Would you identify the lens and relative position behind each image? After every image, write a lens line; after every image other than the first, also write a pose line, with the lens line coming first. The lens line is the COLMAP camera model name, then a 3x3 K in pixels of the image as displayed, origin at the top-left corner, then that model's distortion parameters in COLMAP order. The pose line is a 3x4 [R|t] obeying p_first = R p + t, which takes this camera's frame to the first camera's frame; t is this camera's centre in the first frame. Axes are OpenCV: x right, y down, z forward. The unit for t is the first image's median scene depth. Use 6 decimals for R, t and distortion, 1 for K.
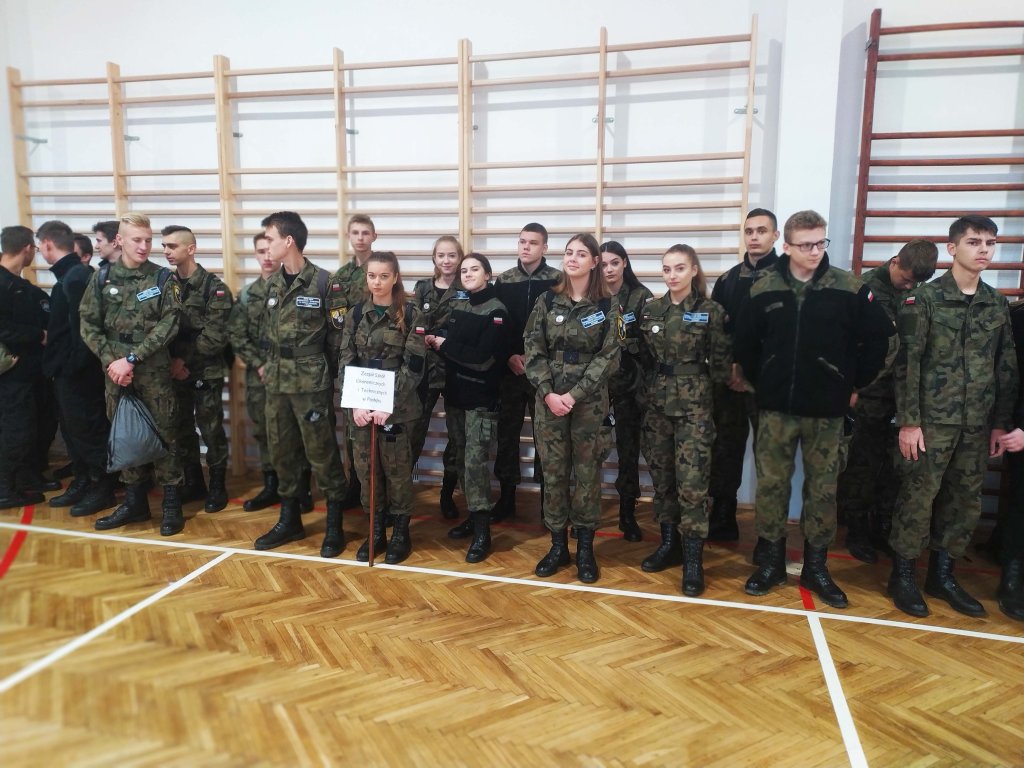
lens RADIAL K [[759.5, 0, 506.5], [0, 759.5, 376.3], [0, 0, 1]] dist [0.068463, -0.063965]
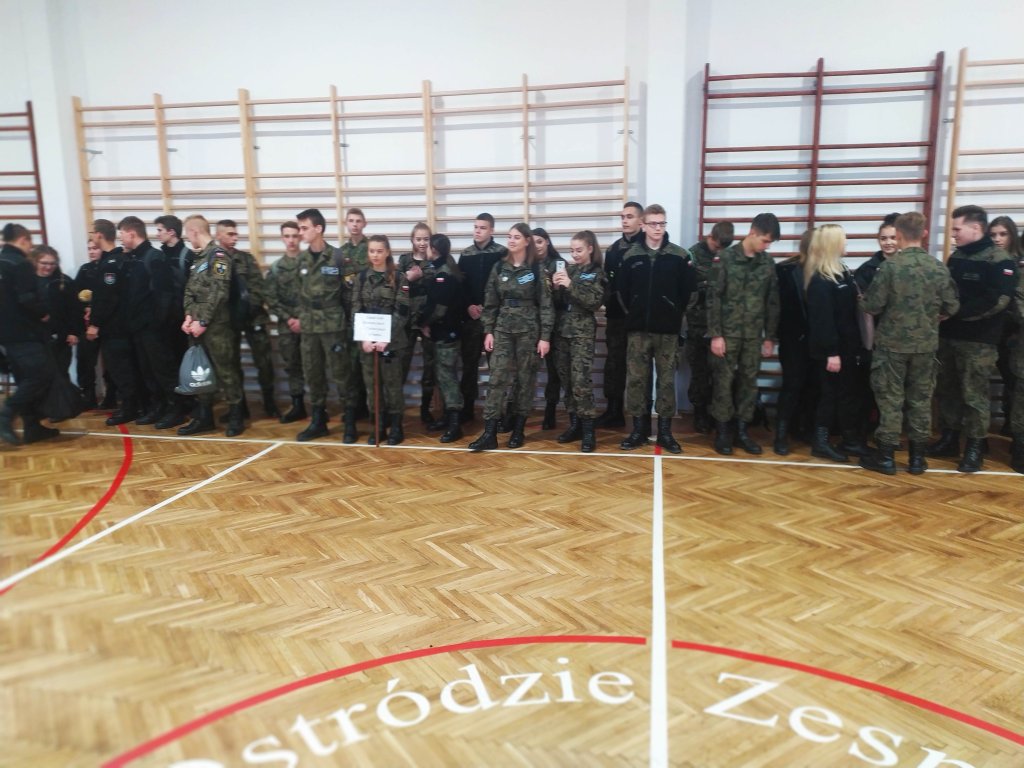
lens RADIAL K [[798.6, 0, 514.5], [0, 798.6, 401.4], [0, 0, 1]] dist [0.054748, -0.046130]
pose [[0.997620, -0.031876, 0.061147, -0.003677], [0.028732, 0.998254, 0.051618, 0.082020], [-0.062686, -0.049738, 0.996793, -0.554372]]
